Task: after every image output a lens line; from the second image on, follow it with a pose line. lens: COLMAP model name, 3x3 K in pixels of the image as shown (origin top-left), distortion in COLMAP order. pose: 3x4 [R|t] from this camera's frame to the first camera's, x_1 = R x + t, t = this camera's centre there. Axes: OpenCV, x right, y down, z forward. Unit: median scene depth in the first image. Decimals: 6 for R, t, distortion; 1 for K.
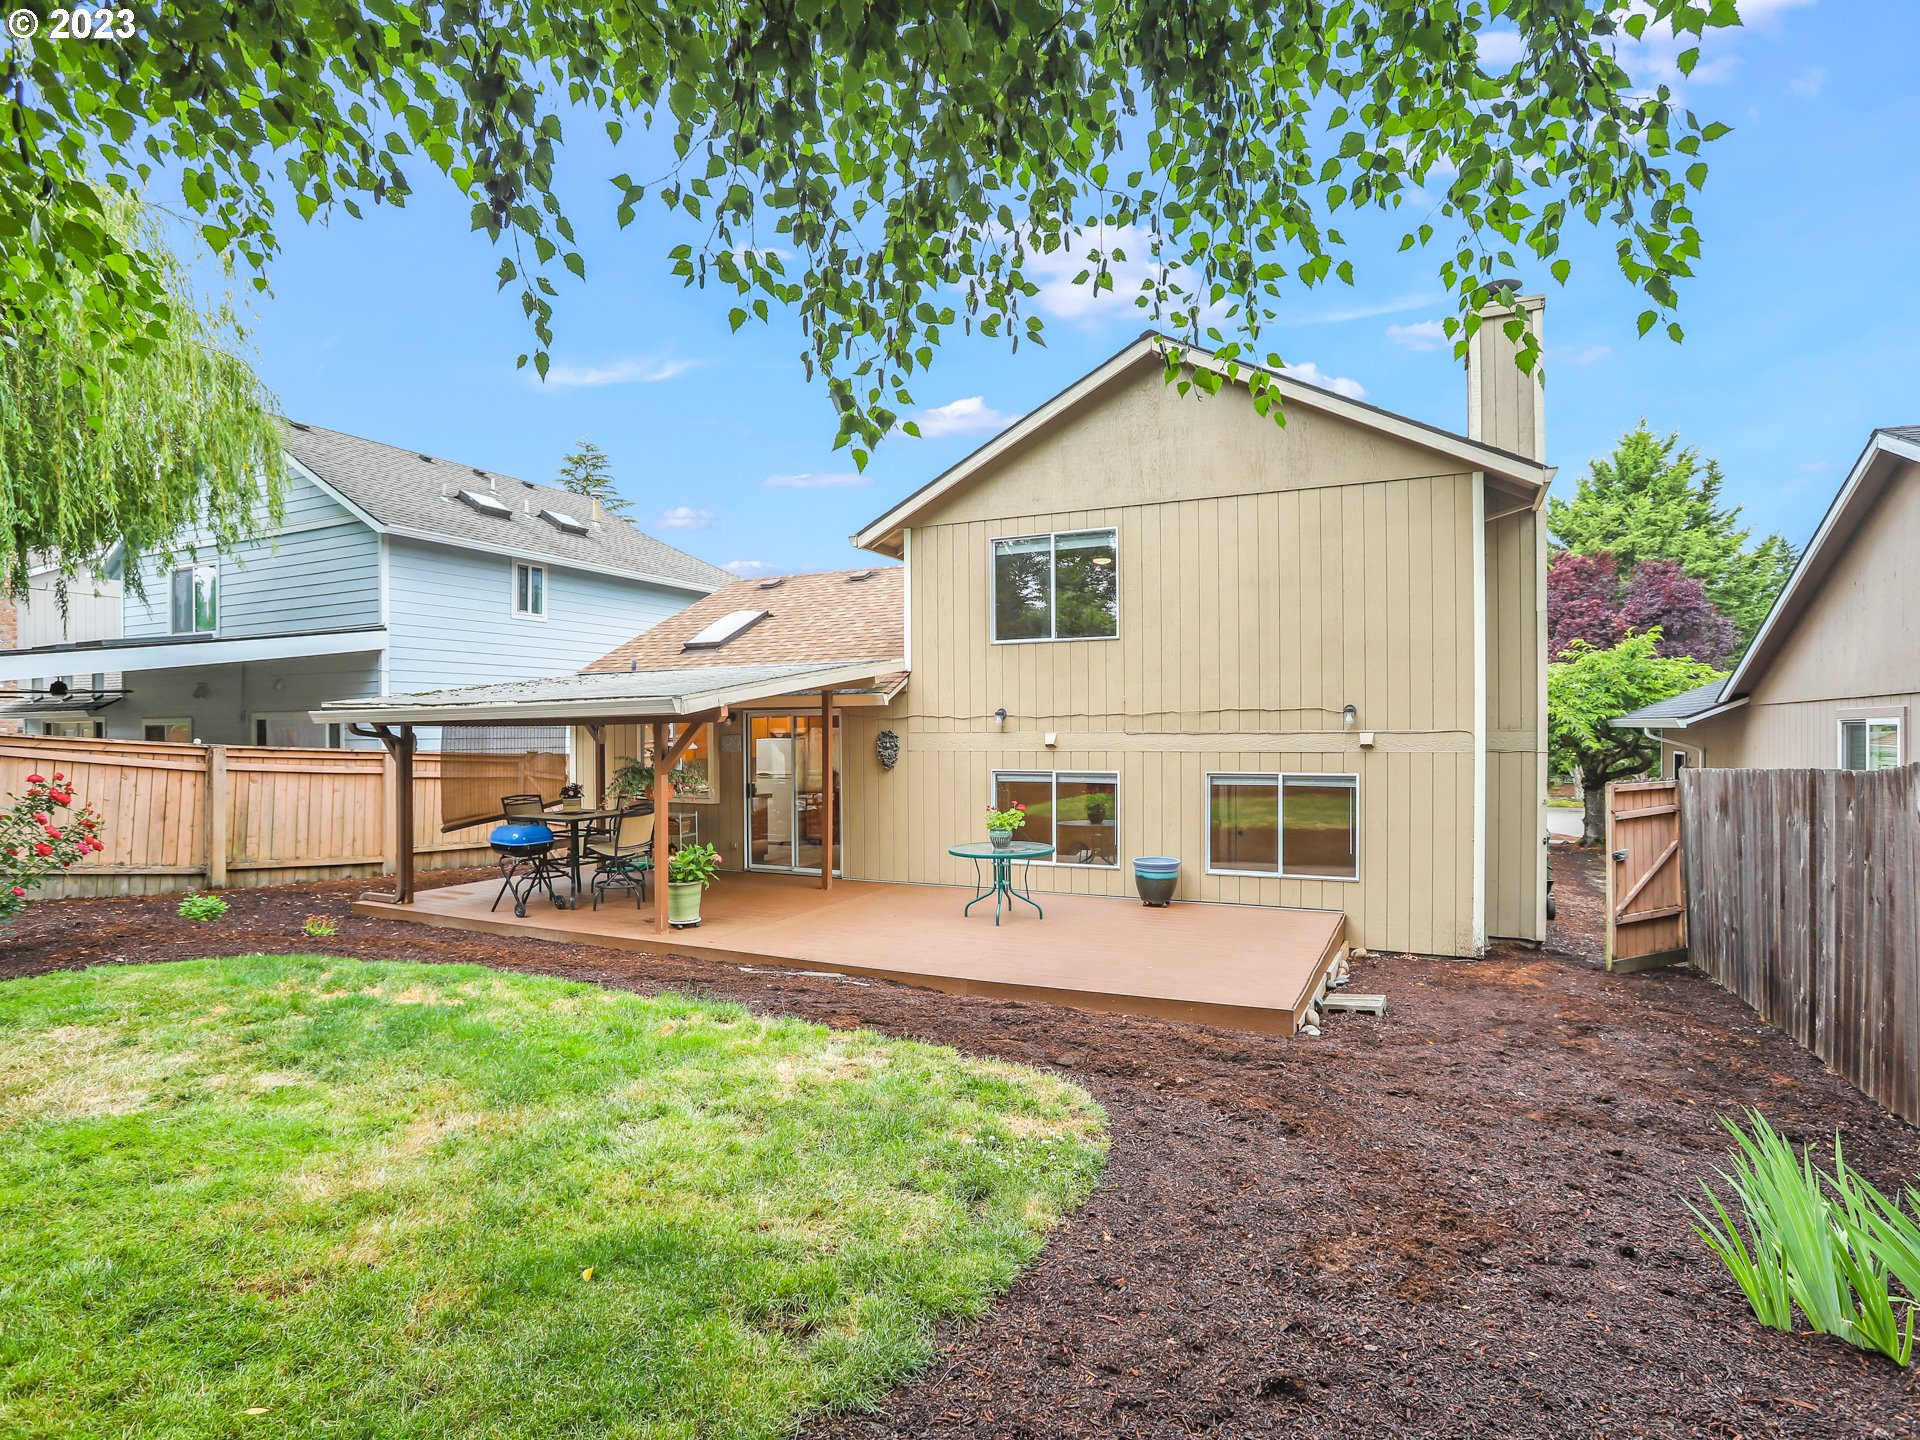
lens RADIAL K [[984.2, 0, 960.0], [0, 984.2, 720.0], [0, 0, 1]] dist [-0.066289, 0.041223]
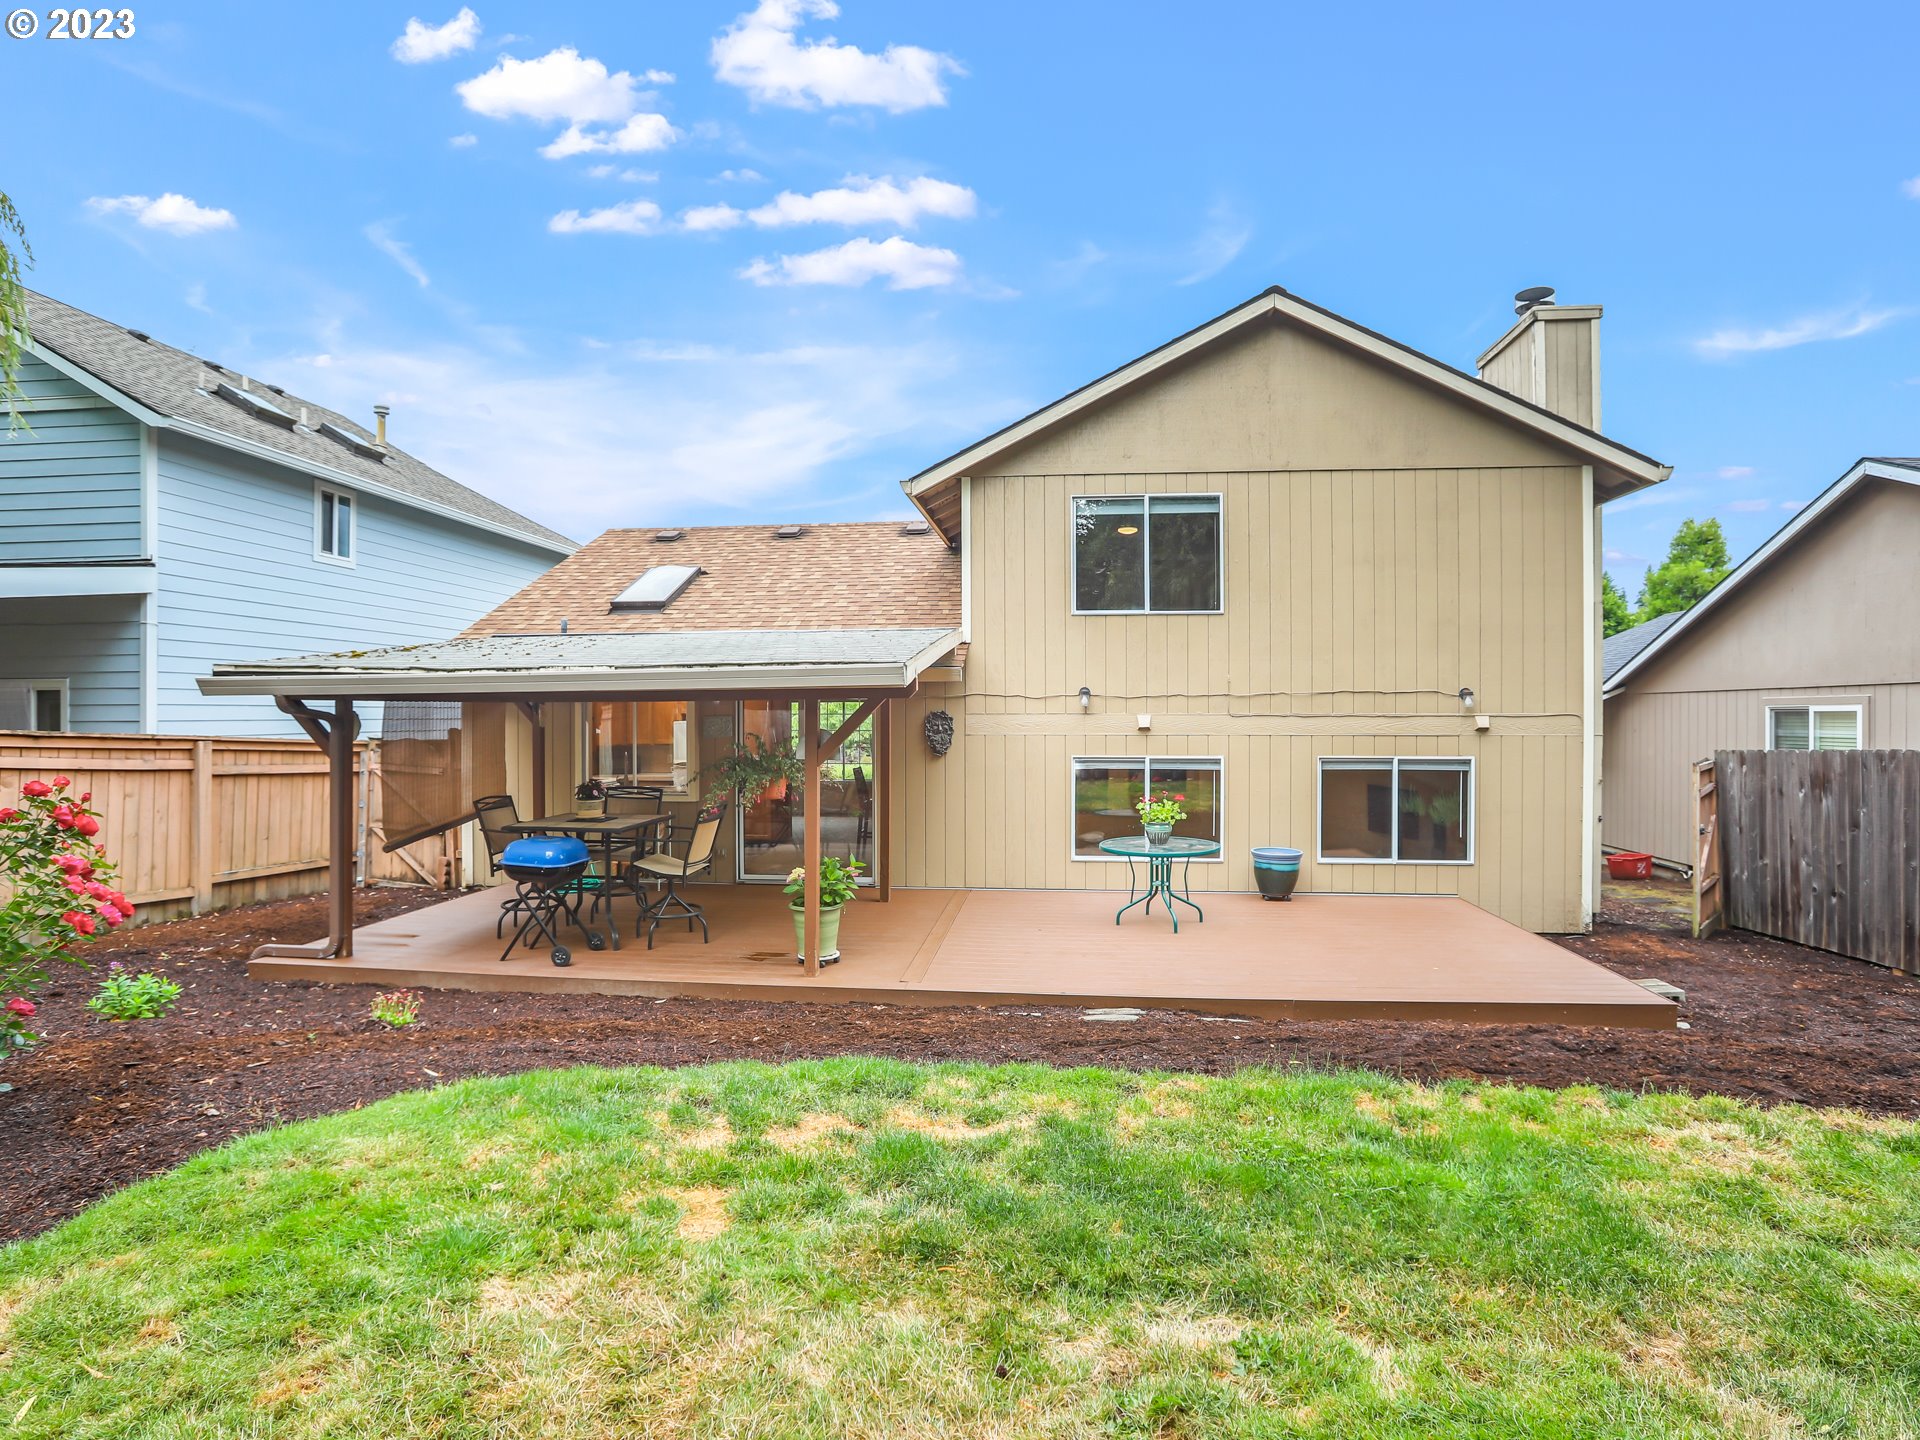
lens RADIAL K [[1007.4, 0, 979.8], [0, 1007.4, 702.7], [0, 0, 1]] dist [-0.064692, 0.041800]
pose [[0.945124, 0.008286, 0.326608, -0.361892], [-0.008151, 0.999965, -0.001782, 0.004743], [-0.326611, -0.000978, 0.945158, 0.177441]]
